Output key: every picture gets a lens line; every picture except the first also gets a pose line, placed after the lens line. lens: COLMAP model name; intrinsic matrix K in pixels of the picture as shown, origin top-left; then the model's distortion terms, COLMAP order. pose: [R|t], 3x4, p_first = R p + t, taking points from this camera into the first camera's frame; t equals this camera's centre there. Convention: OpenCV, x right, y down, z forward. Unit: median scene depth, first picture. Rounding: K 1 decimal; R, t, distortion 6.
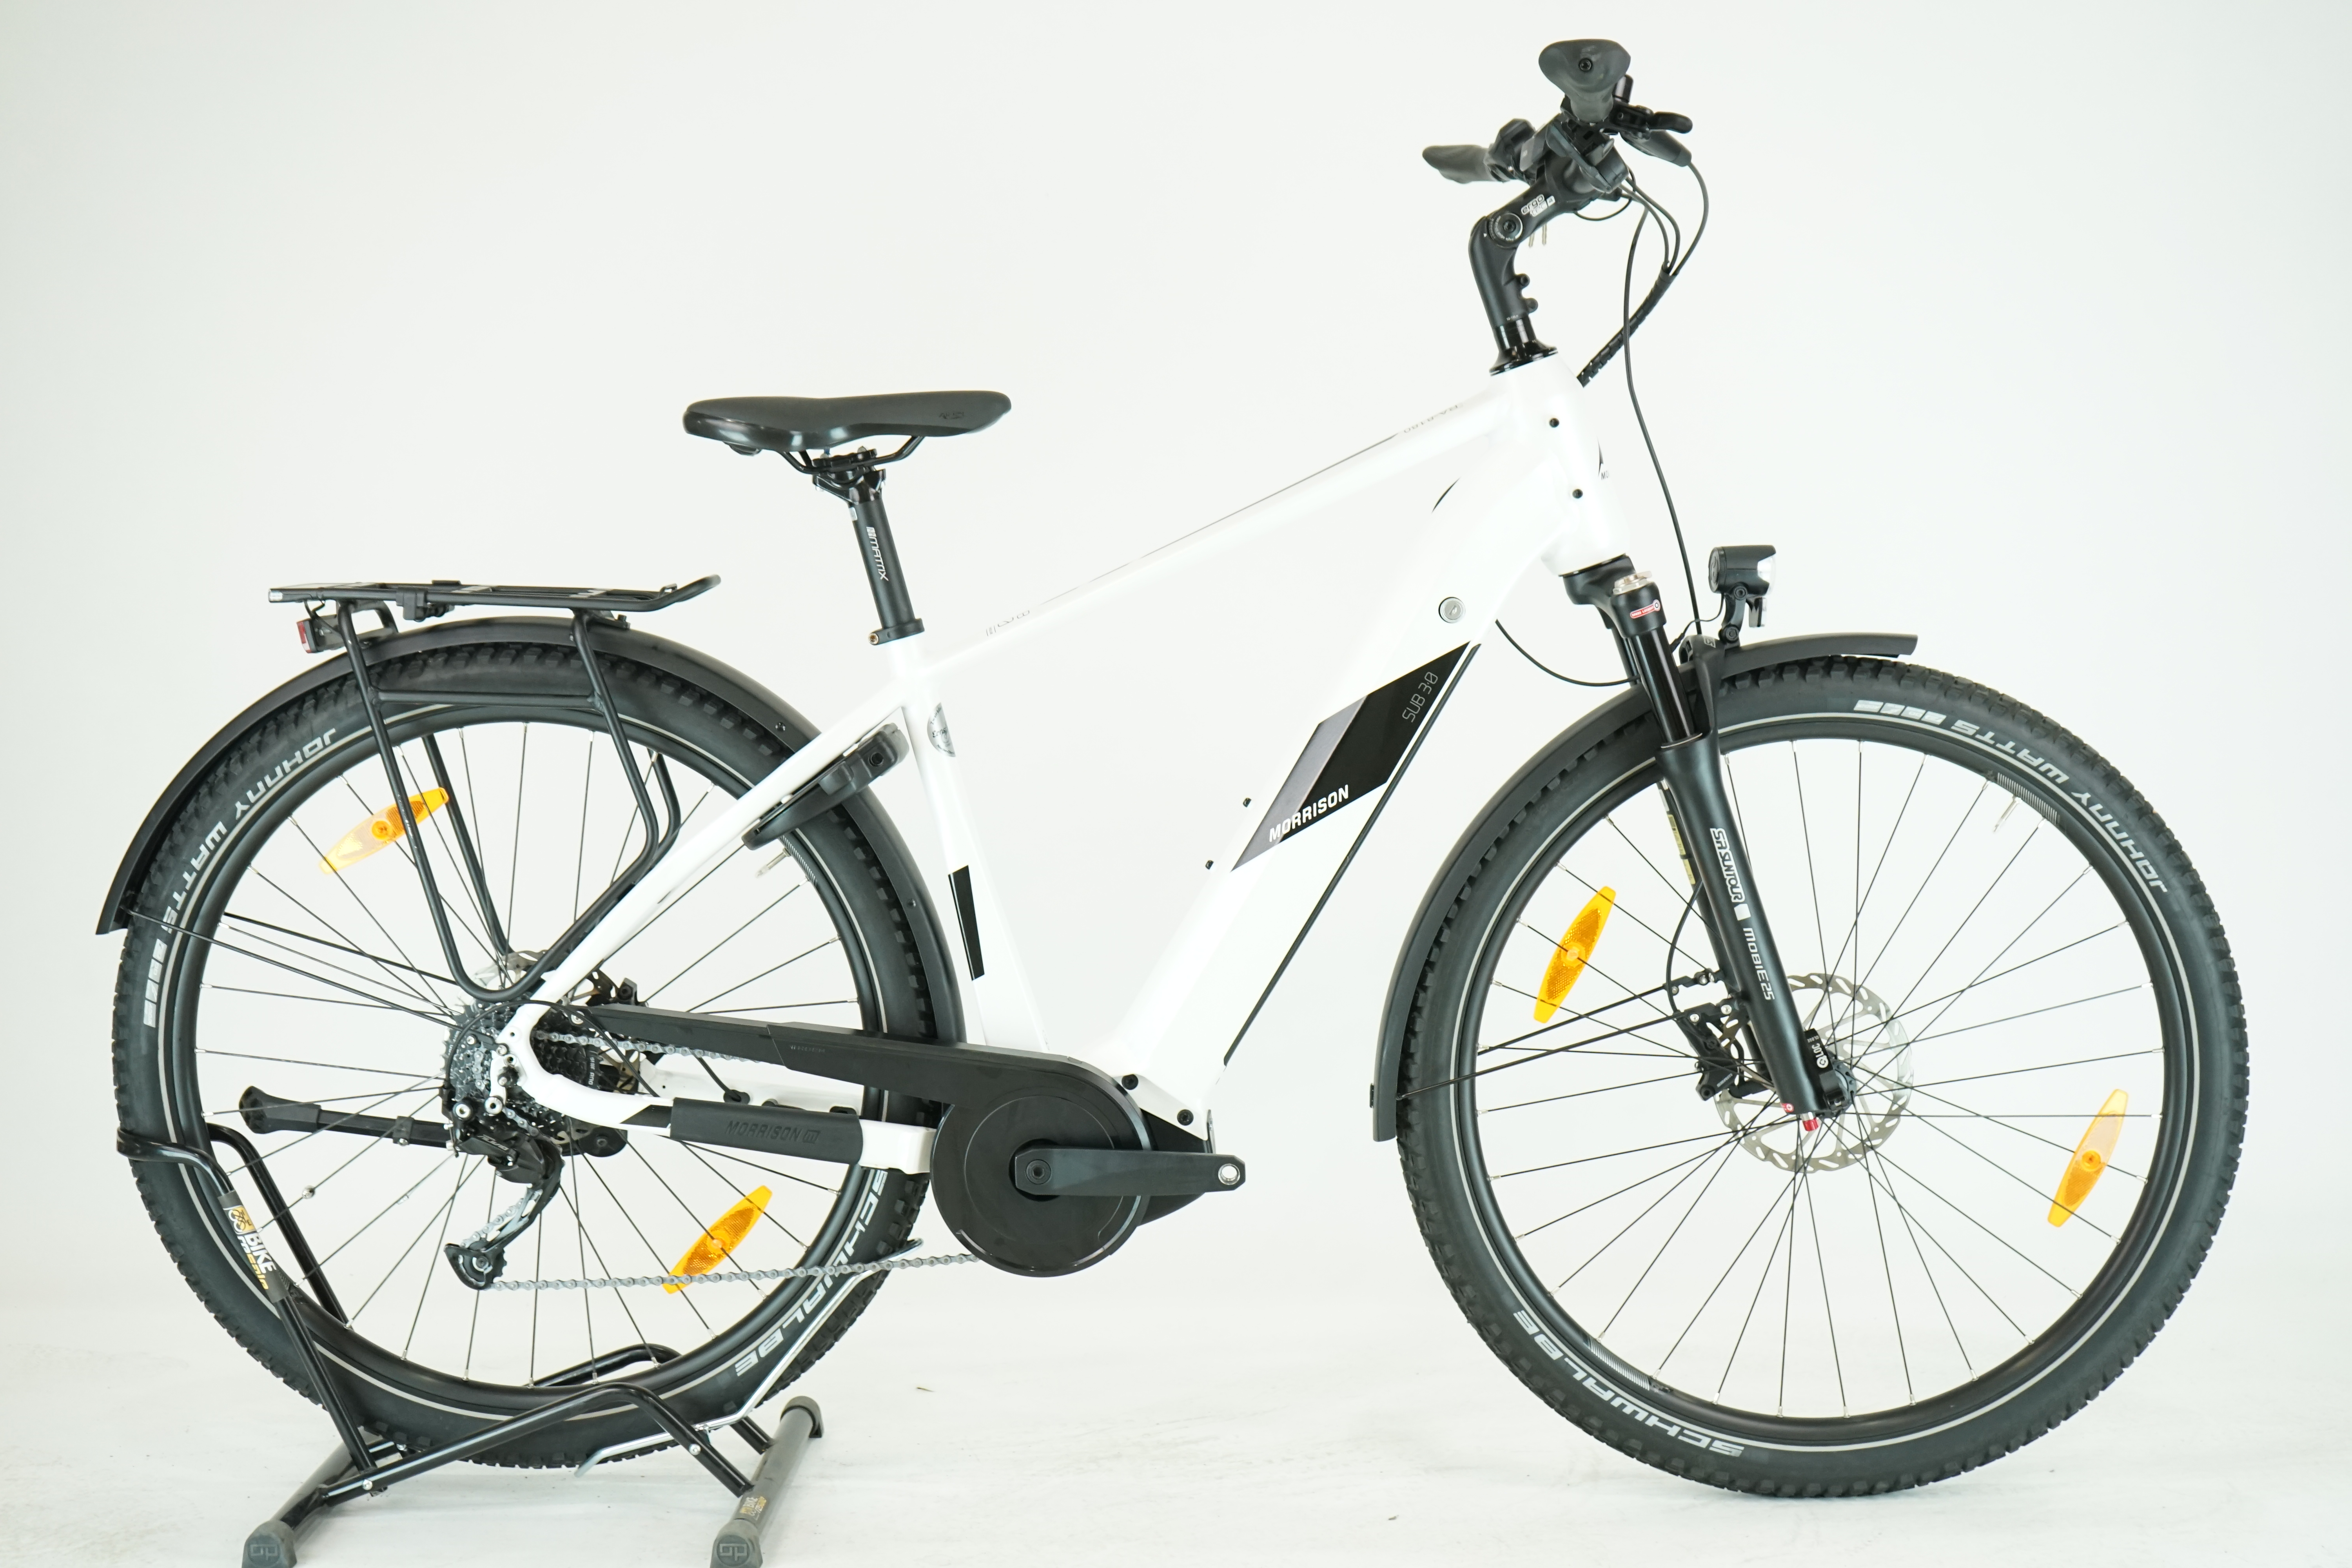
lens RADIAL K [[3301.1, 0, 1186.4], [0, 3301.1, 784.8], [0, 0, 1]] dist [-0.060113, 0.000000]
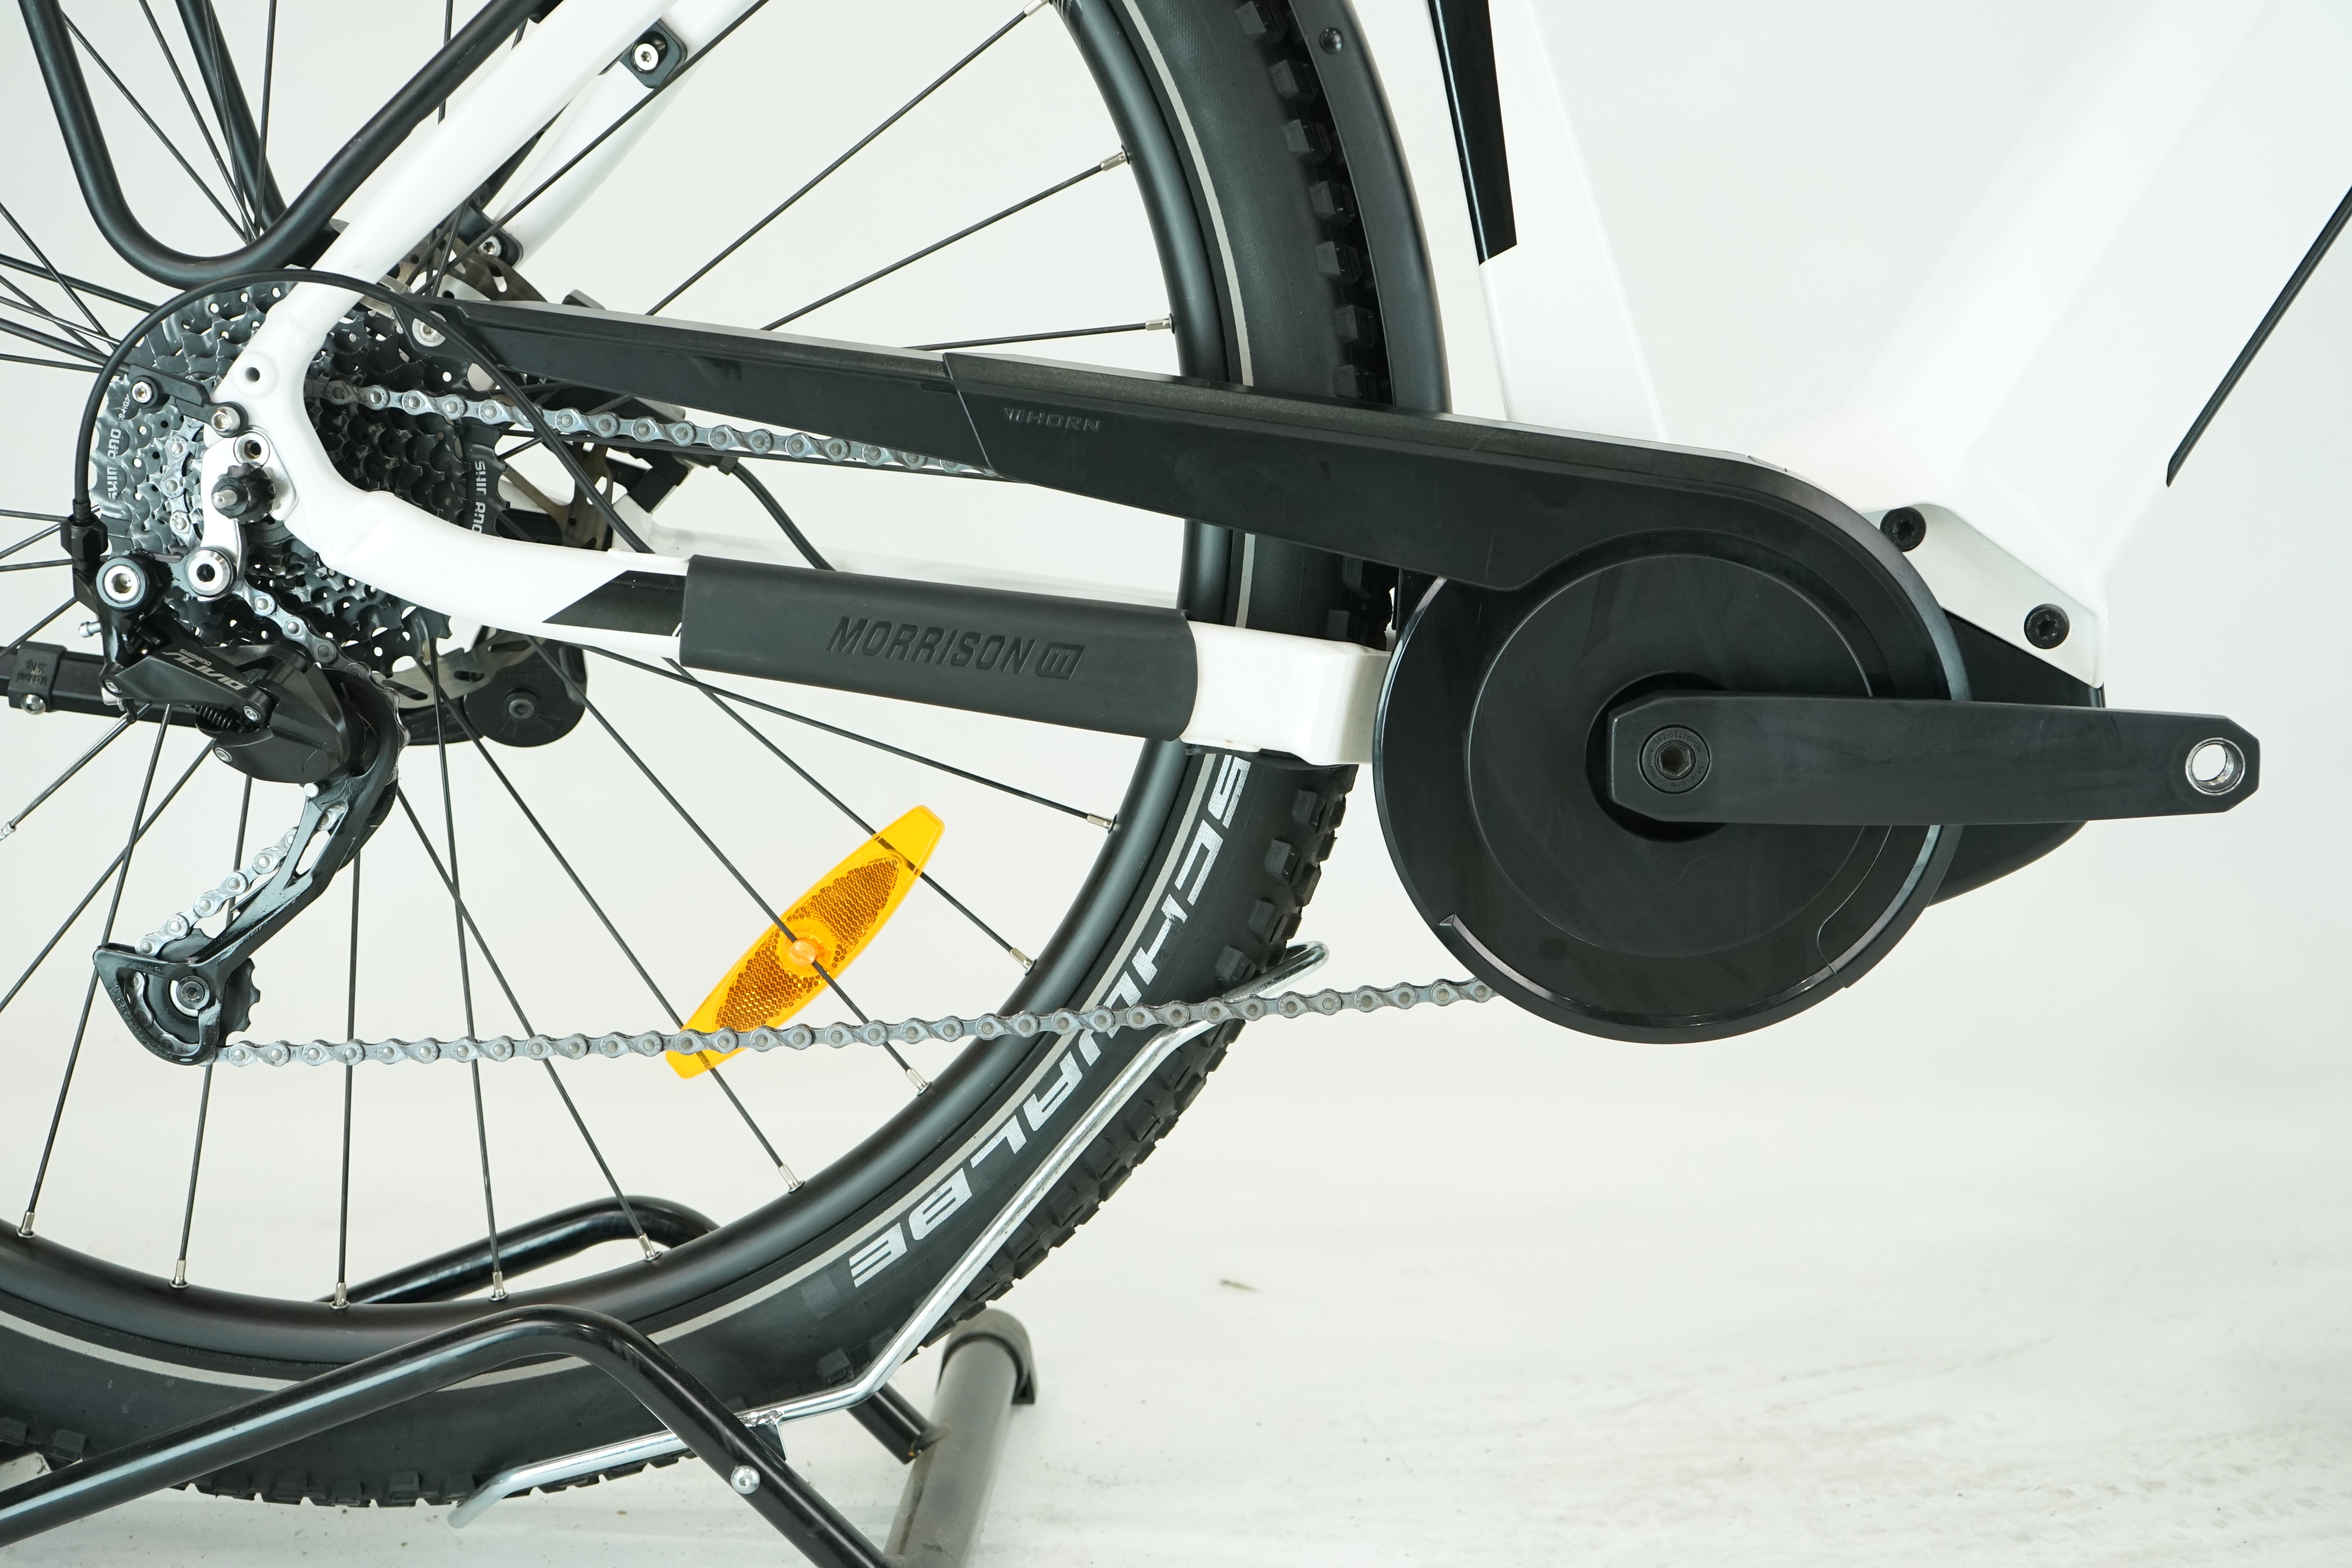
lens RADIAL K [[3180.8, 0, 1157.8], [0, 3180.8, 775.7], [0, 0, 1]] dist [0.026400, 0.000000]
pose [[0.999677, 0.008796, -0.023860, -0.092475], [-0.007384, 0.998251, 0.058649, 0.096930], [0.024334, -0.058454, 0.997993, 0.630239]]
